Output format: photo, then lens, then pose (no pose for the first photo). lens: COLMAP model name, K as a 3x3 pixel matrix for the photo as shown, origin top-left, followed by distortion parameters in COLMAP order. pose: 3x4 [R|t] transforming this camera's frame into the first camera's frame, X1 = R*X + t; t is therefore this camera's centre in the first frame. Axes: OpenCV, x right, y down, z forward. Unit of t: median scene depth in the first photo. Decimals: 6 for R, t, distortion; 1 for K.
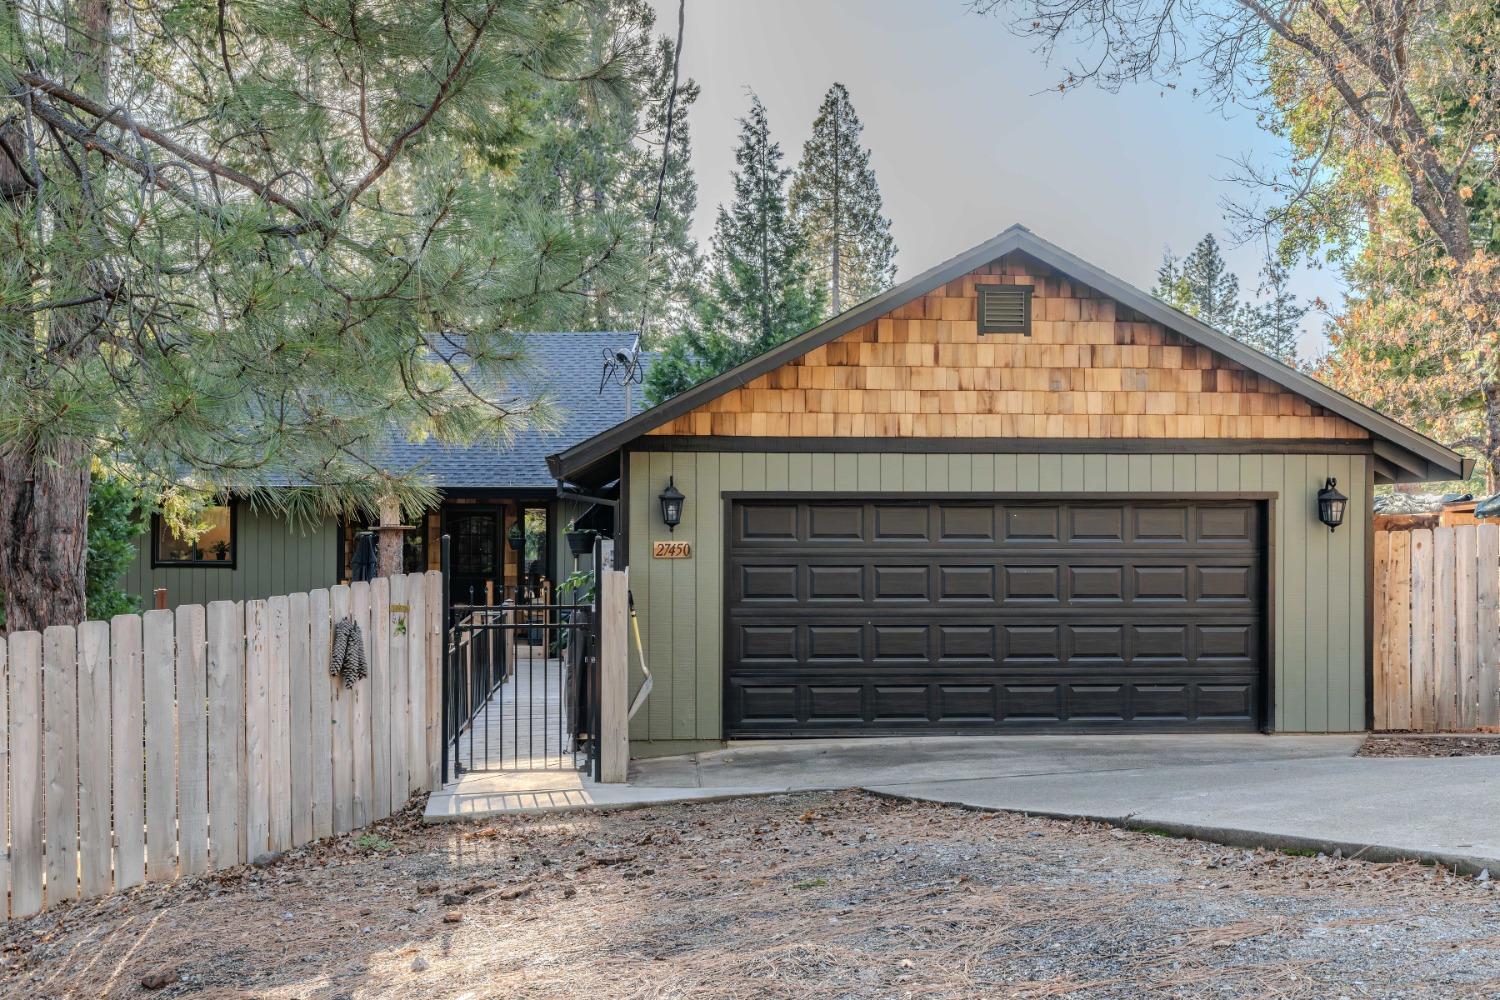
lens RADIAL K [[1463.6, 0, 750.0], [0, 1463.6, 500.0], [0, 0, 1]] dist [0.013795, -0.000748]
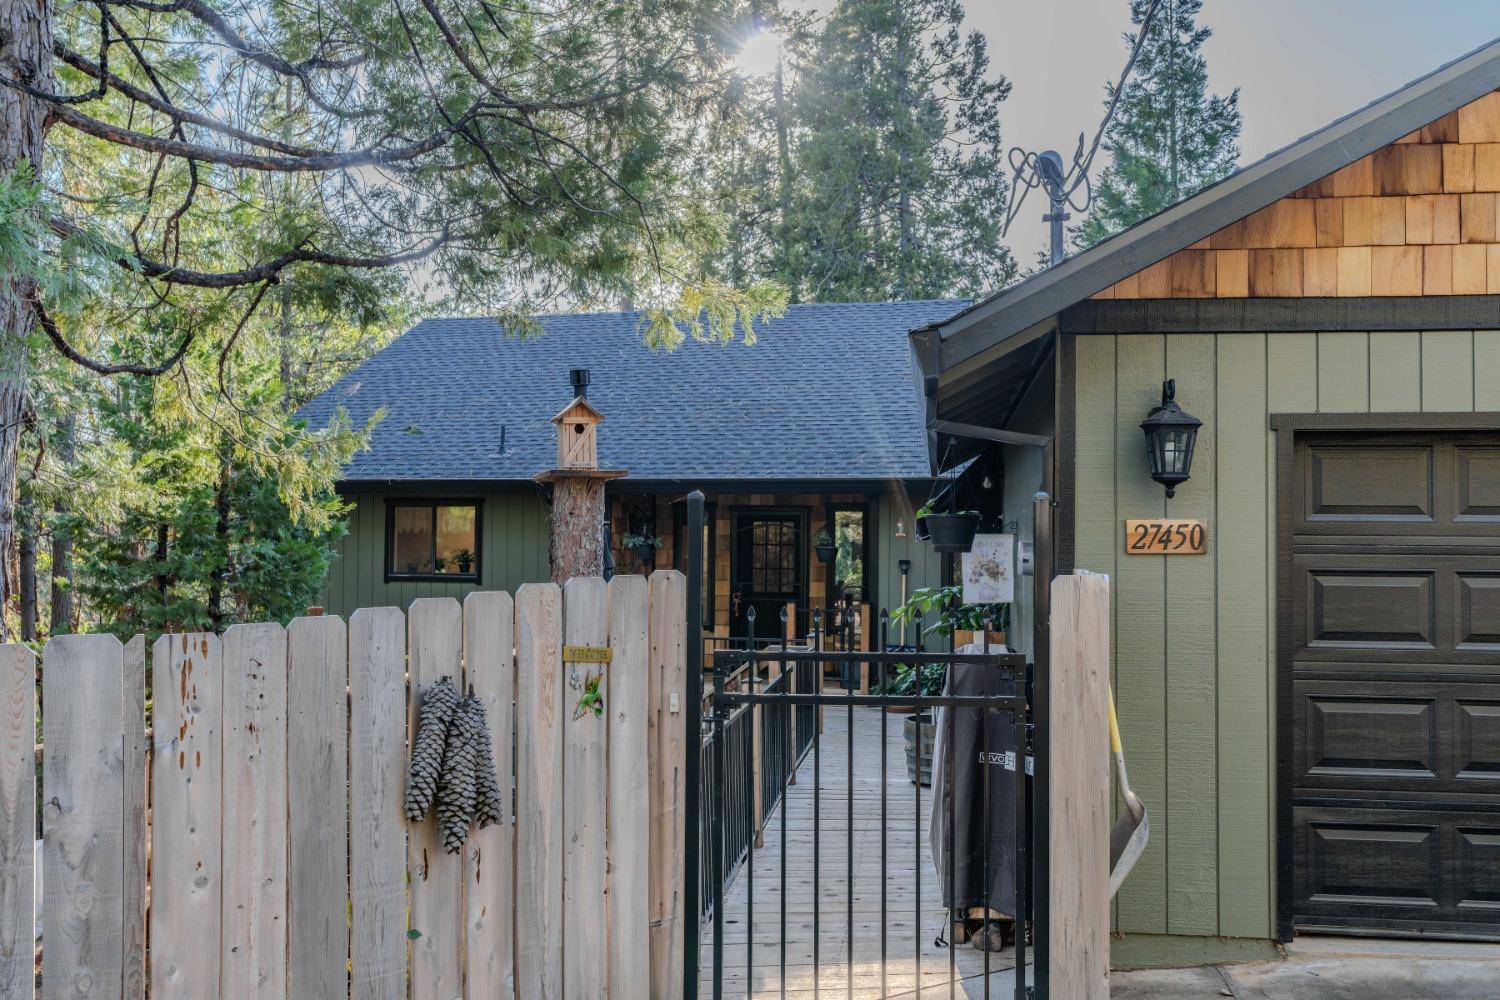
lens RADIAL K [[1421.9, 0, 750.0], [0, 1421.9, 500.0], [0, 0, 1]] dist [0.003121, 0.000500]
pose [[0.979100, -0.001930, -0.203373, -0.091353], [-0.002191, 0.999797, -0.020033, 0.031421], [0.203370, 0.020060, 0.978896, 0.512983]]
